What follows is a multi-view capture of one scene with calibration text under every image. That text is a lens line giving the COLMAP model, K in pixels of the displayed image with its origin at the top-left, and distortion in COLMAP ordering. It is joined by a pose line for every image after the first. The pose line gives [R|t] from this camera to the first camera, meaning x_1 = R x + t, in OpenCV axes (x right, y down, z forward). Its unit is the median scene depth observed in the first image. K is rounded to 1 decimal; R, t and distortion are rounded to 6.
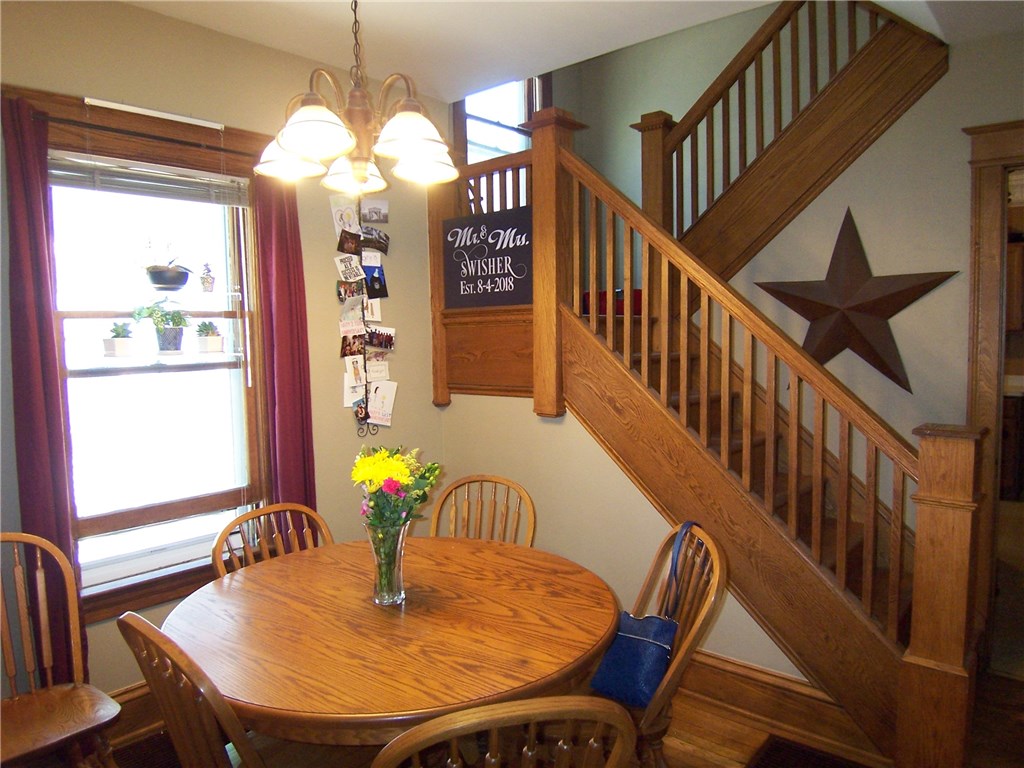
lens RADIAL K [[686.0, 0, 512.6], [0, 686.0, 384.4], [0, 0, 1]] dist [-0.024731, -0.027600]
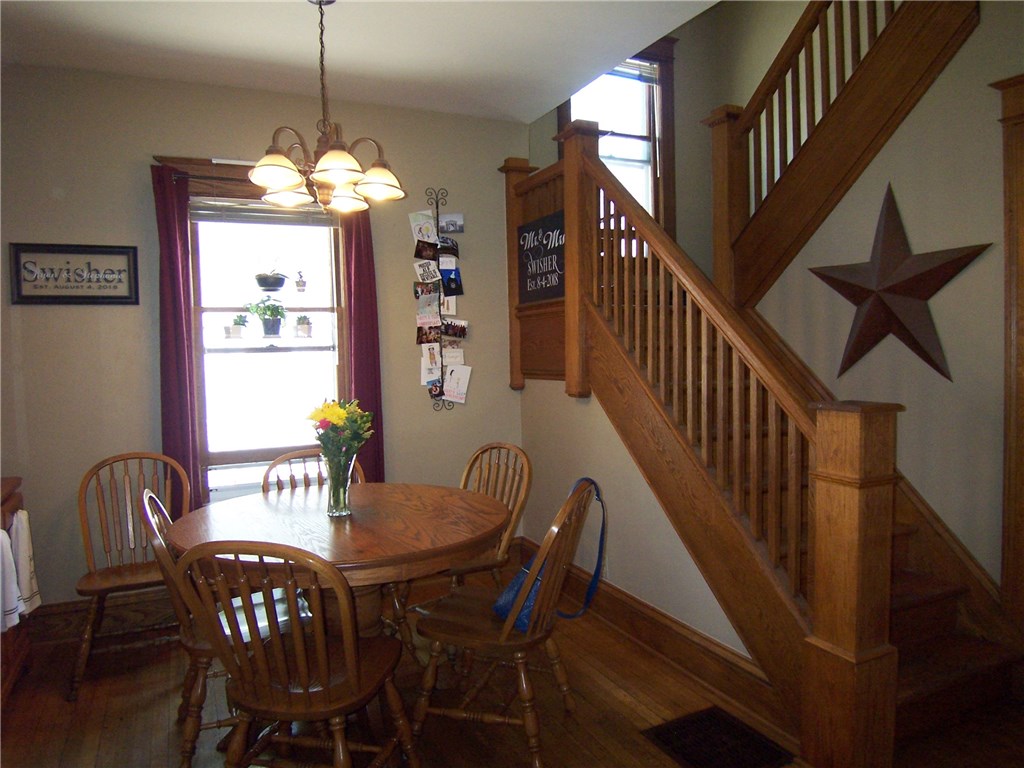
lens RADIAL K [[686.0, 0, 511.5], [0, 686.0, 387.3], [0, 0, 1]] dist [-0.024731, -0.027600]
pose [[0.916028, 0.022039, -0.400508, 0.400876], [-0.027119, 0.999608, -0.007021, 0.042106], [0.400196, 0.017293, 0.916266, -0.057406]]
